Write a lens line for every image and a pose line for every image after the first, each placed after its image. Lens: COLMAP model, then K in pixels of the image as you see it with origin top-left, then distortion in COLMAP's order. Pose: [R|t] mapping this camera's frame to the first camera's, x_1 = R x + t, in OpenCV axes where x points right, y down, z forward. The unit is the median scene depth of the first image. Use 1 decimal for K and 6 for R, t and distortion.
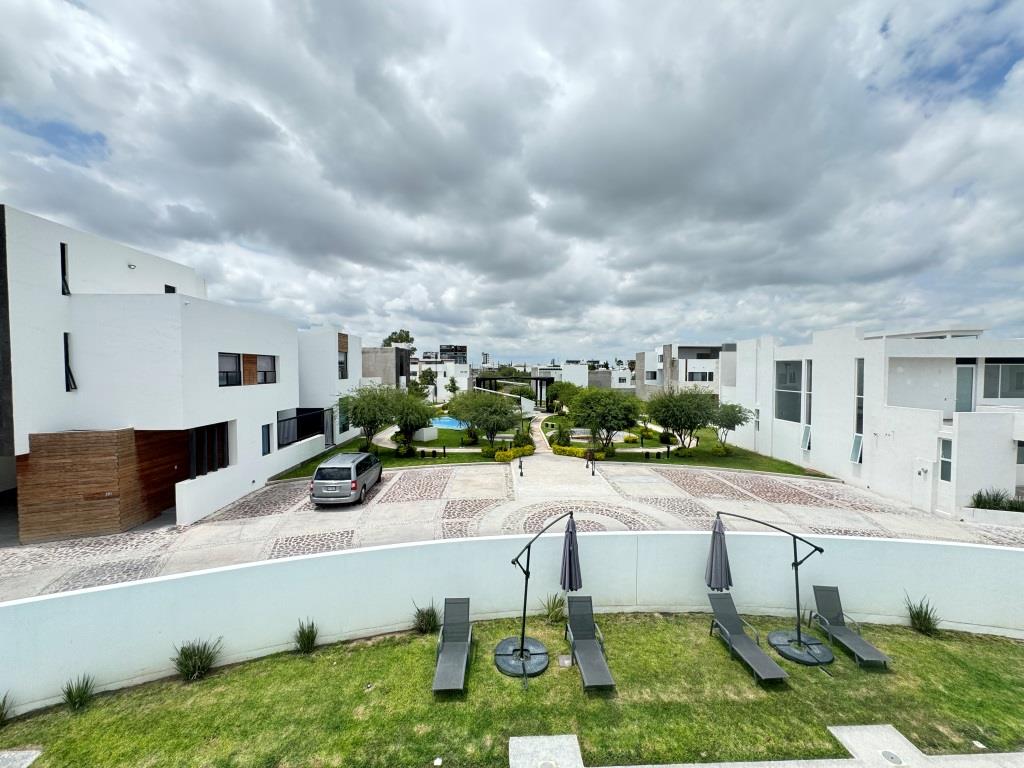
lens RADIAL K [[409.8, 0, 512.0], [0, 409.8, 384.0], [0, 0, 1]] dist [0.000125, 0.000467]
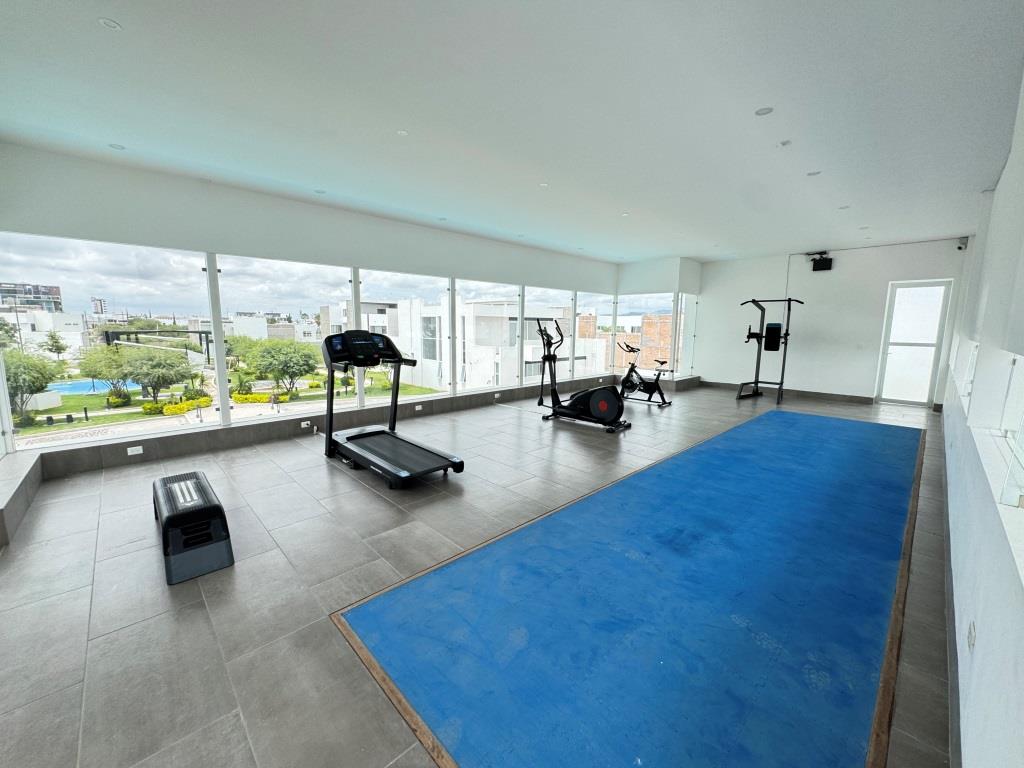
lens RADIAL K [[409.8, 0, 512.0], [0, 409.8, 384.0], [0, 0, 1]] dist [0.000125, 0.000467]
pose [[0.752586, -0.087747, 0.652622, -0.063056], [0.015685, 0.993189, 0.115451, 0.018714], [-0.658307, -0.076650, 0.748837, -0.341899]]
